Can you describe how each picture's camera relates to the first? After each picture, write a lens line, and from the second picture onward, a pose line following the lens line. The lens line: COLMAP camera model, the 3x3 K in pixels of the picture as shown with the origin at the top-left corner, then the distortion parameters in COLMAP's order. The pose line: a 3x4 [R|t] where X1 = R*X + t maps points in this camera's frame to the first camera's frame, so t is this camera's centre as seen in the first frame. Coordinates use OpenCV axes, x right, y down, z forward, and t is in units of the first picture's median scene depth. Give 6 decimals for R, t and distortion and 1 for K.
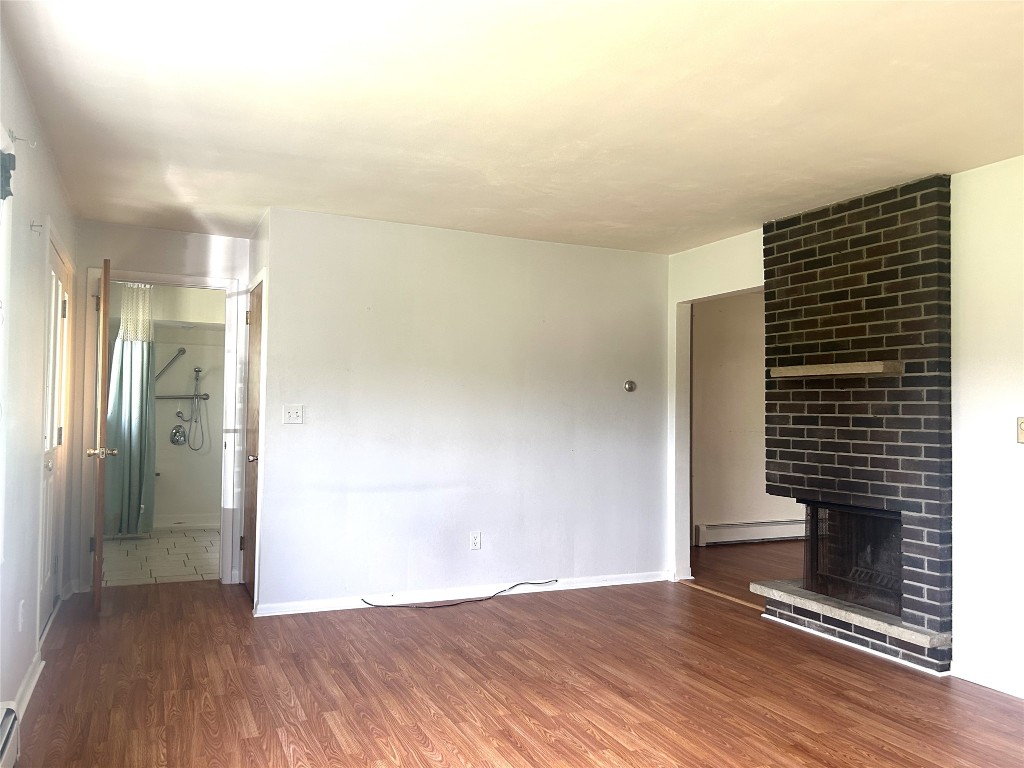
lens RADIAL K [[776.8, 0, 515.4], [0, 776.8, 397.4], [0, 0, 1]] dist [0.077493, -0.098421]
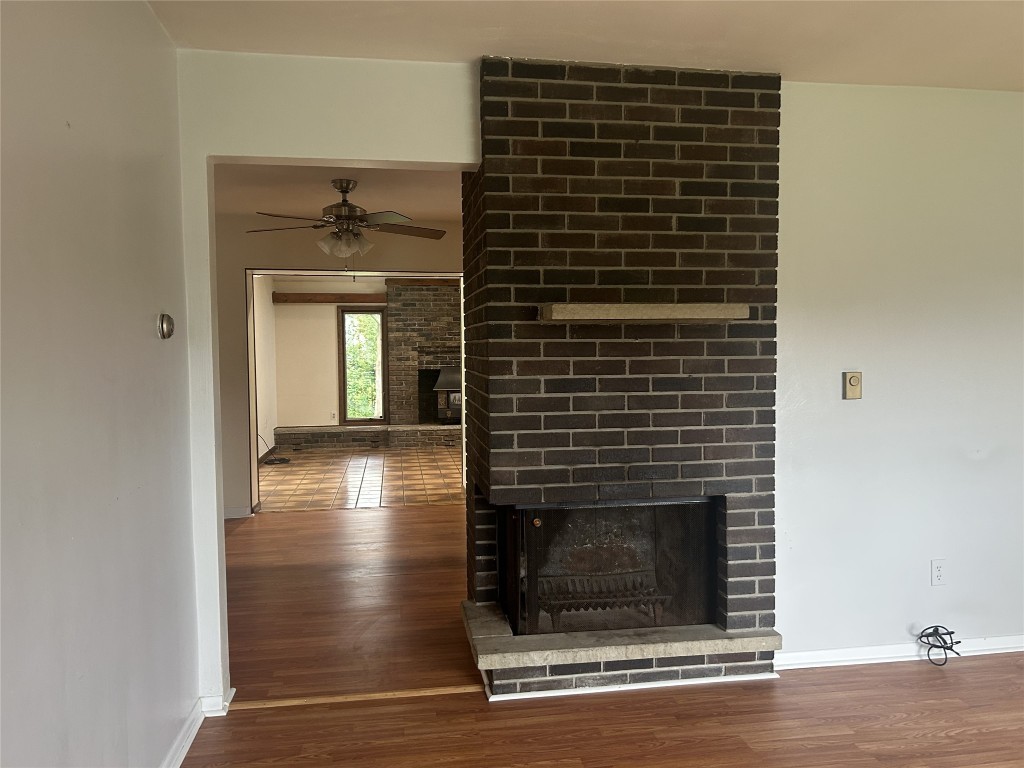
lens RADIAL K [[776.8, 0, 515.4], [0, 776.8, 397.4], [0, 0, 1]] dist [0.077493, -0.098421]
pose [[0.276630, -0.062875, 0.958917, -0.300941], [-0.001208, 0.997834, 0.065775, -0.004333], [-0.960976, -0.019354, 0.275955, 0.927823]]
